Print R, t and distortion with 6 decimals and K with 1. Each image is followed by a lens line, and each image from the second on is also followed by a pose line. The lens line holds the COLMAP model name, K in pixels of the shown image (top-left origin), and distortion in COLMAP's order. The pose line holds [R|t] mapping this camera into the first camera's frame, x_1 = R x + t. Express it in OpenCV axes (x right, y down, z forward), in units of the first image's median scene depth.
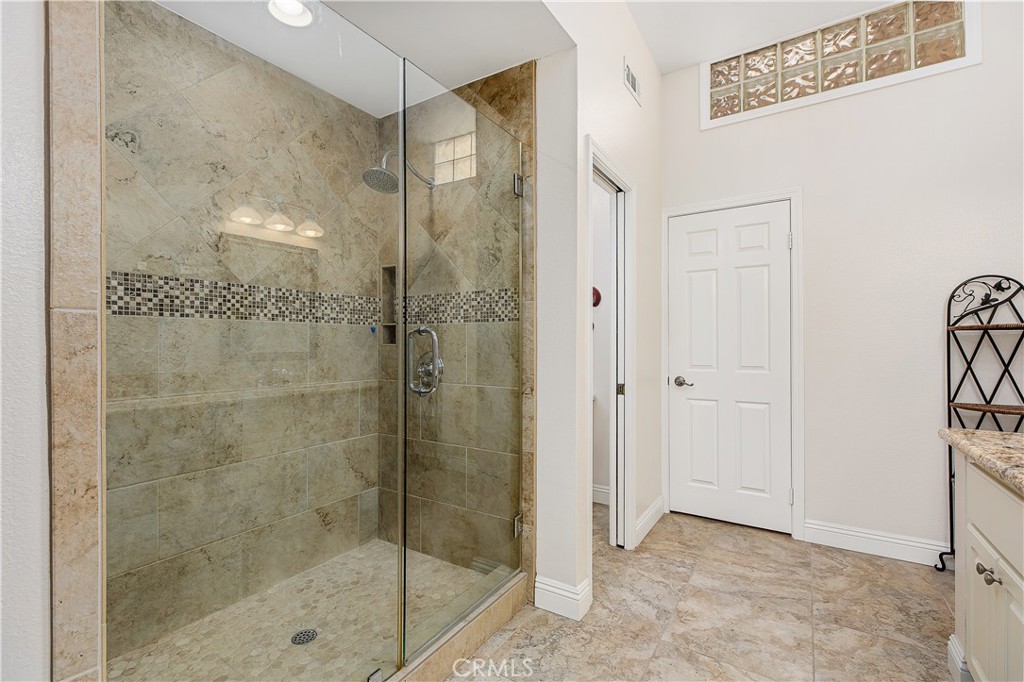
lens RADIAL K [[460.5, 0, 514.0], [0, 460.5, 342.9], [0, 0, 1]] dist [0.008280, -0.001942]
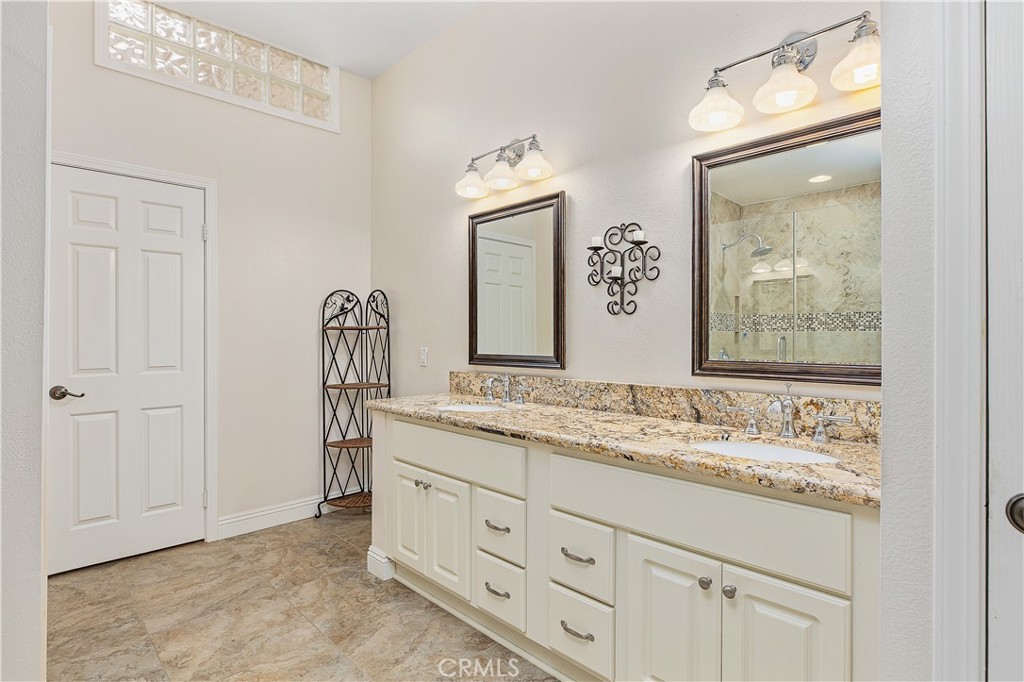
lens RADIAL K [[507.2, 0, 519.3], [0, 507.2, 338.4], [0, 0, 1]] dist [0.000771, -0.000104]
pose [[0.230108, -0.000224, 0.973165, -0.322030], [0.000313, 1.000000, 0.000157, -0.002315], [-0.973165, 0.000269, 0.230108, 0.143727]]
